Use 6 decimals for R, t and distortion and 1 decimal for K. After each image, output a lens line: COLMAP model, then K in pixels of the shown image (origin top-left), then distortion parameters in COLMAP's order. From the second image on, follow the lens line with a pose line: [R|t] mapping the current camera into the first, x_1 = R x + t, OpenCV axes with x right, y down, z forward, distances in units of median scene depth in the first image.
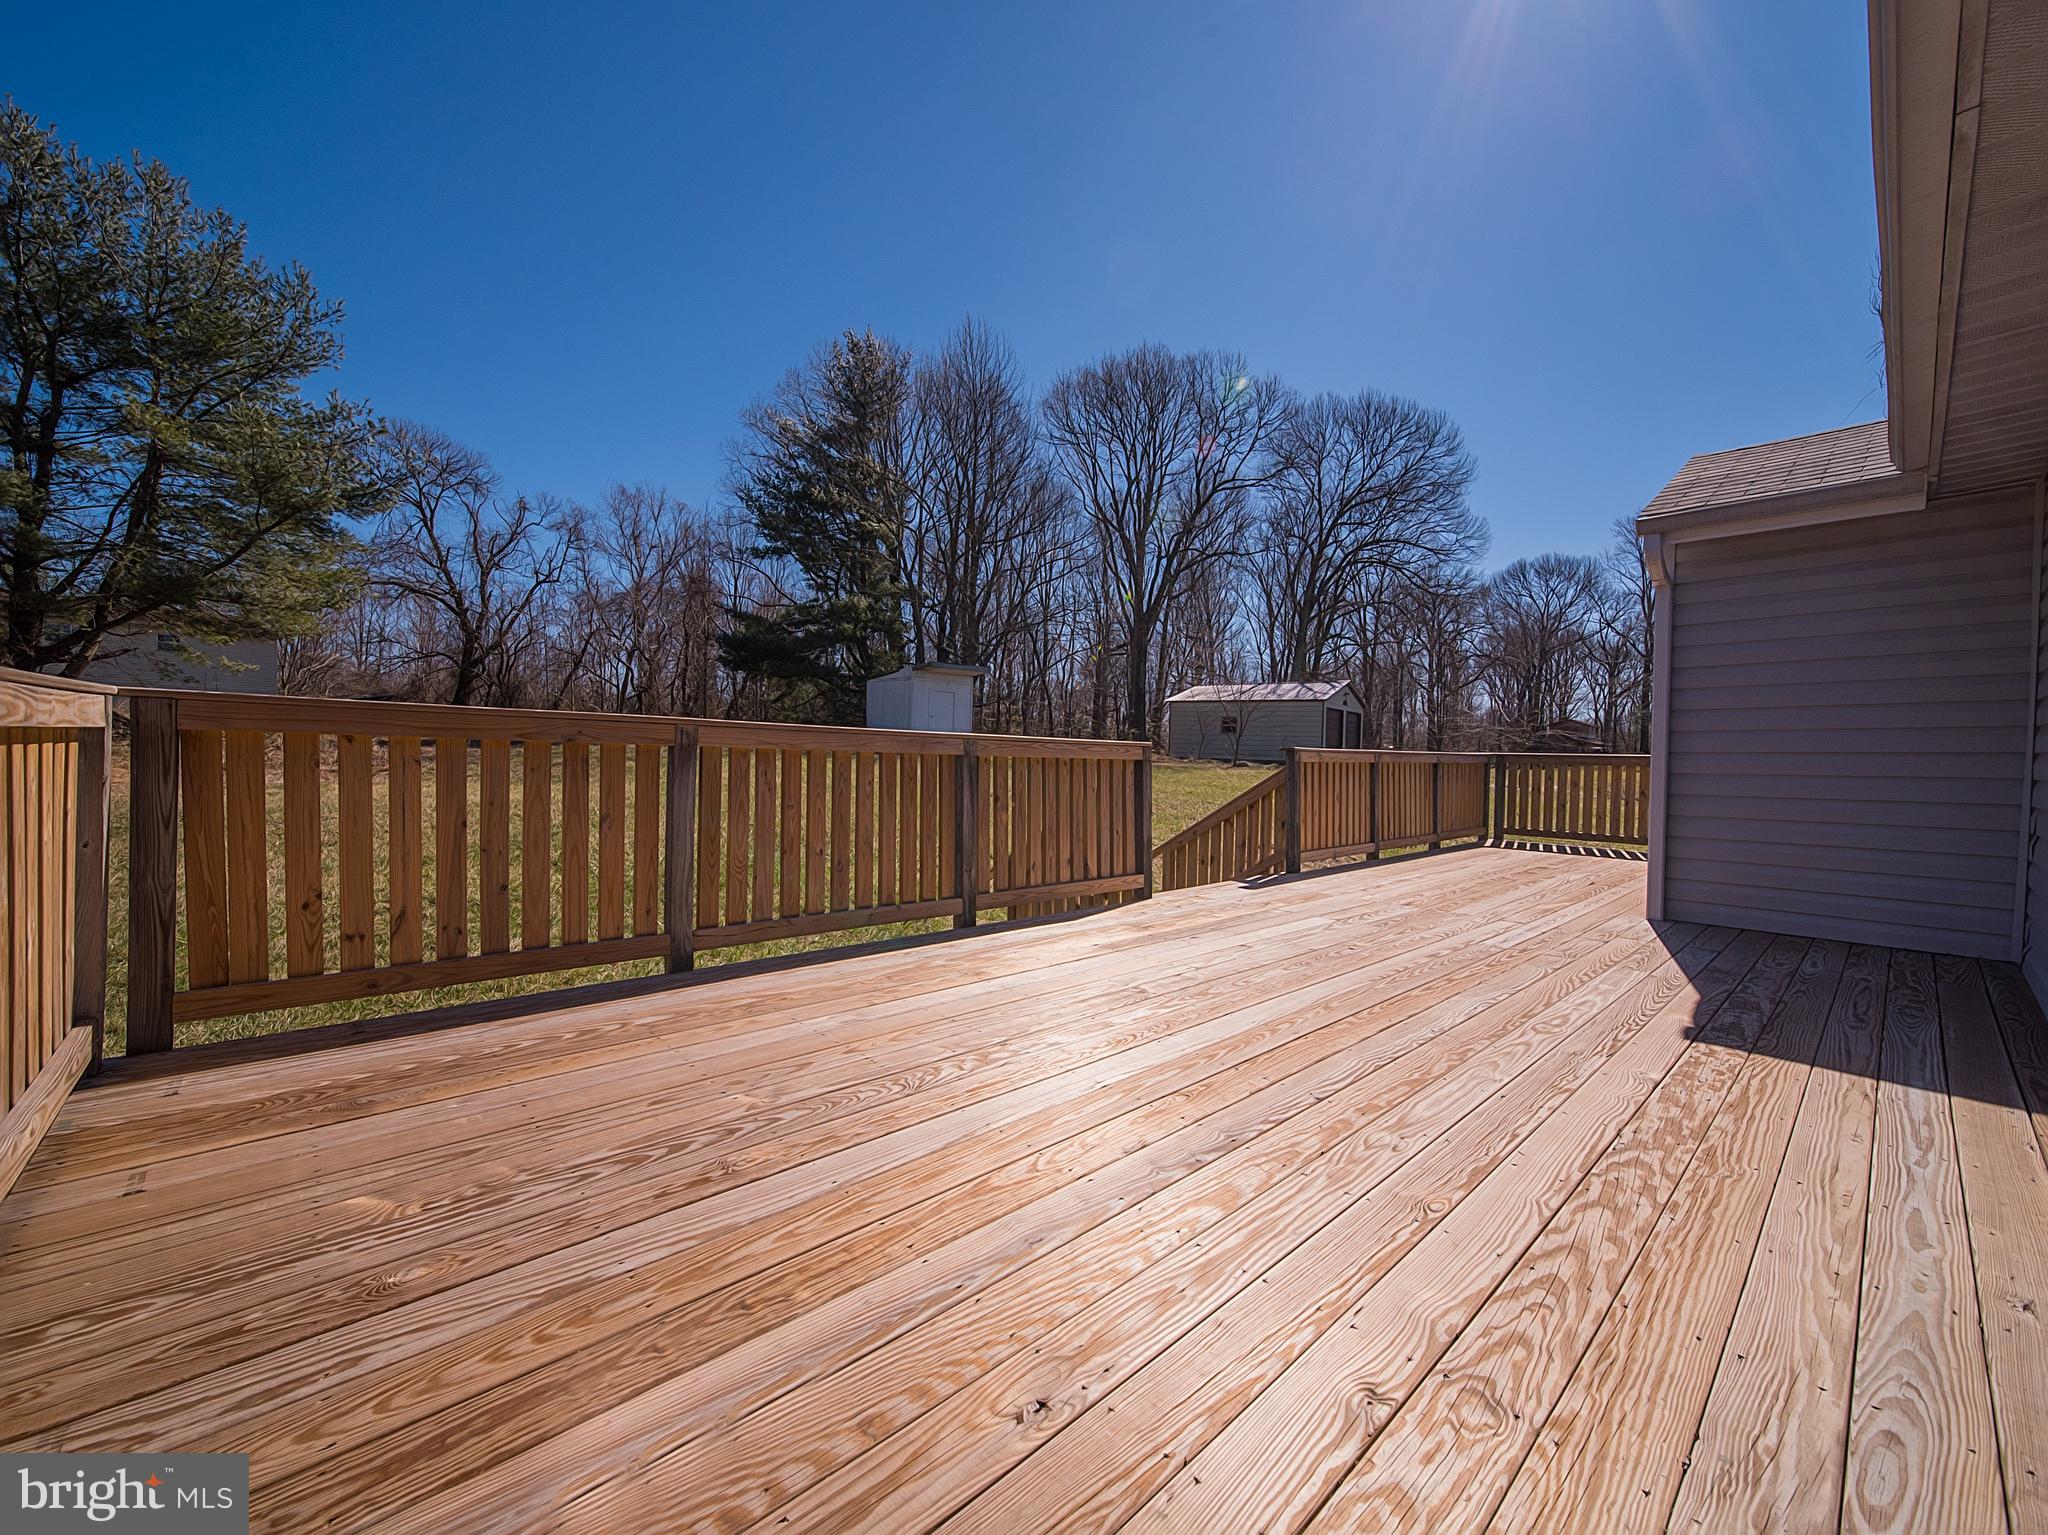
lens RADIAL K [[800.9, 0, 1024.0], [0, 800.9, 767.5], [0, 0, 1]] dist [-0.003249, -0.000997]
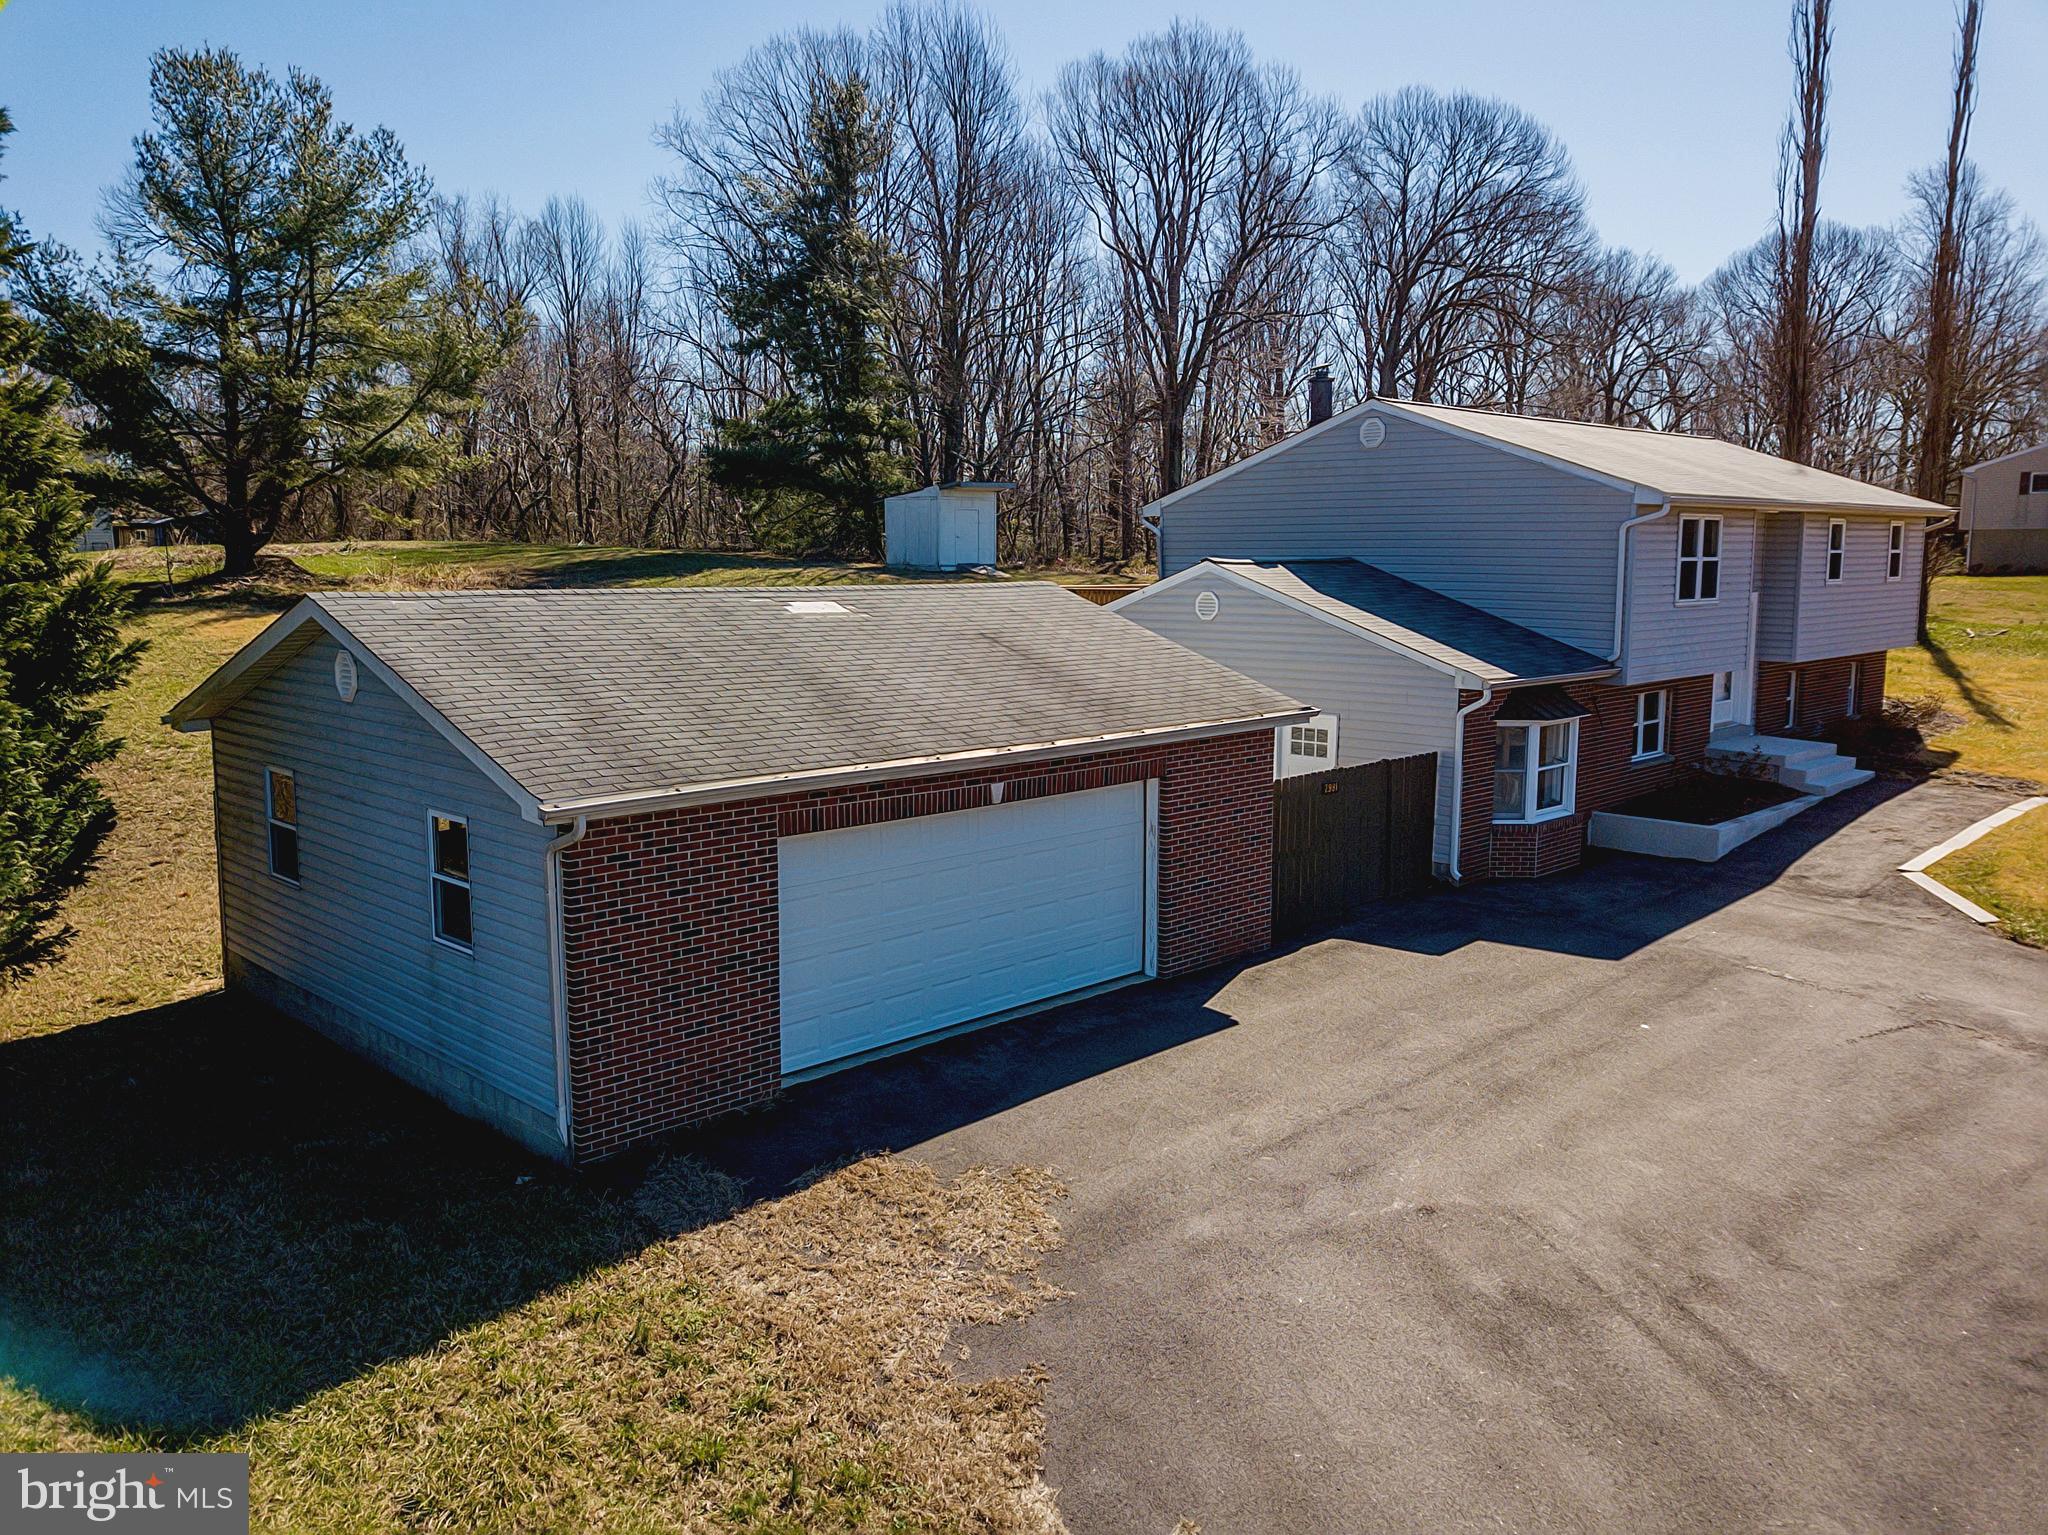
lens RADIAL K [[1543.3, 0, 1024.0], [0, 1543.3, 767.5], [0, 0, 1]] dist [-0.006733, 0.009131]
pose [[0.998951, -0.028189, 0.036074, -0.071355], [0.023553, 0.992121, 0.123051, -0.009017], [-0.039258, -0.122072, 0.991745, -0.575131]]
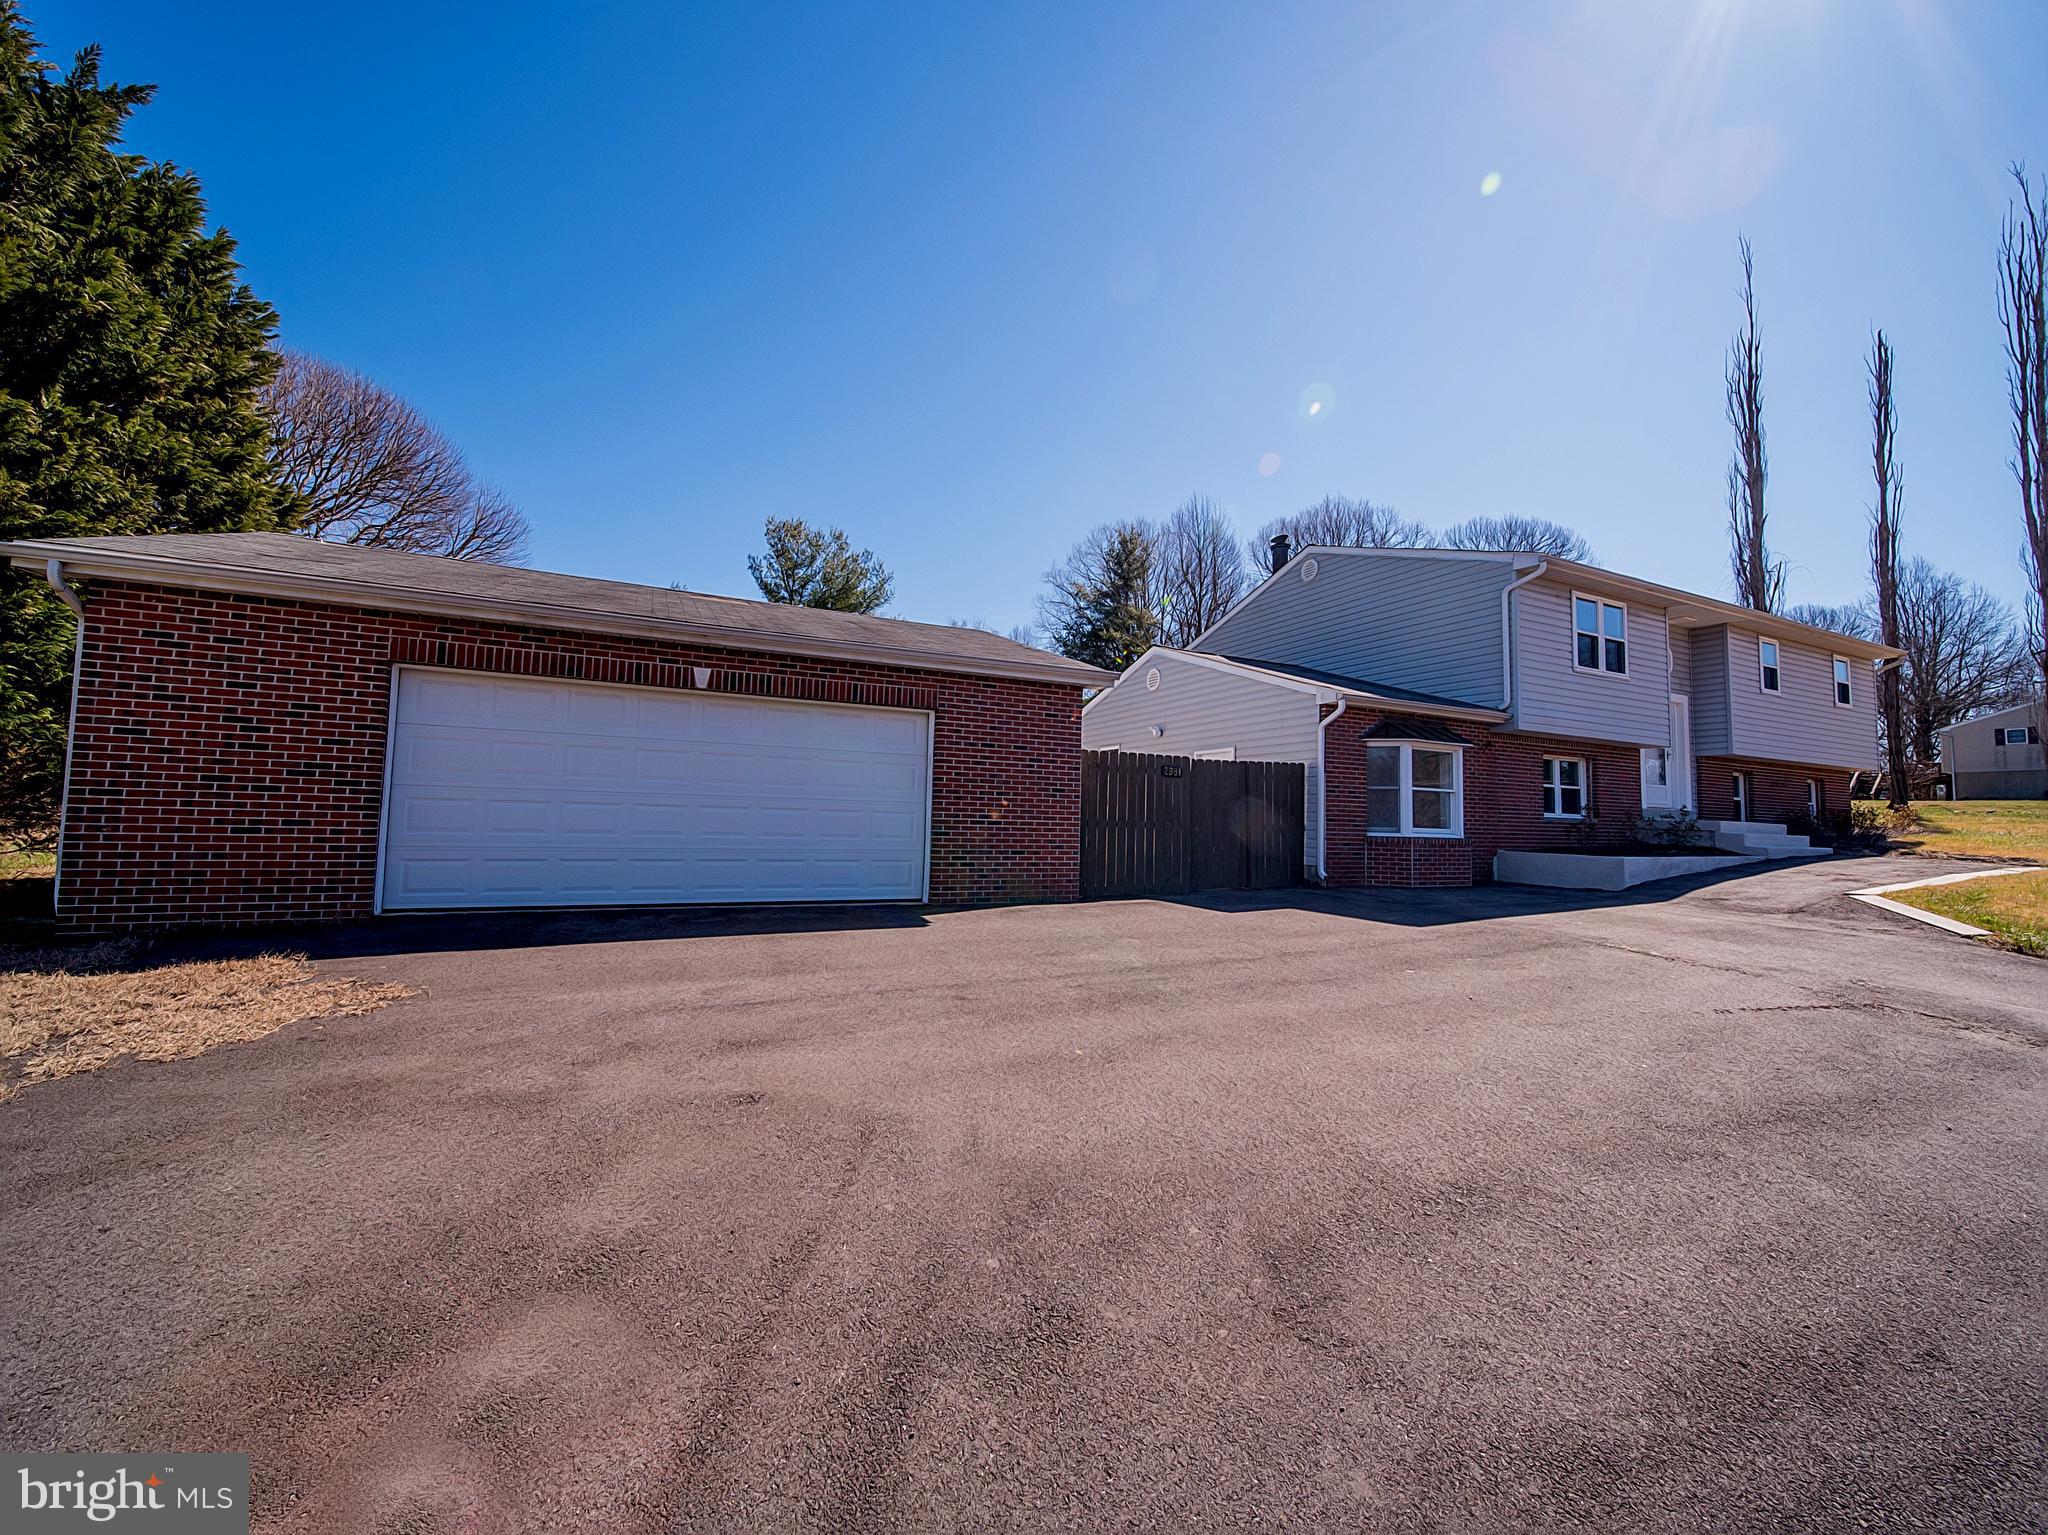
lens RADIAL K [[800.9, 0, 1024.0], [0, 800.9, 767.5], [0, 0, 1]] dist [-0.003249, -0.000997]
pose [[0.960036, -0.018935, -0.279235, 0.028928], [-0.006176, 0.996033, -0.088774, 0.055628], [0.279808, 0.086950, 0.956110, -0.437302]]
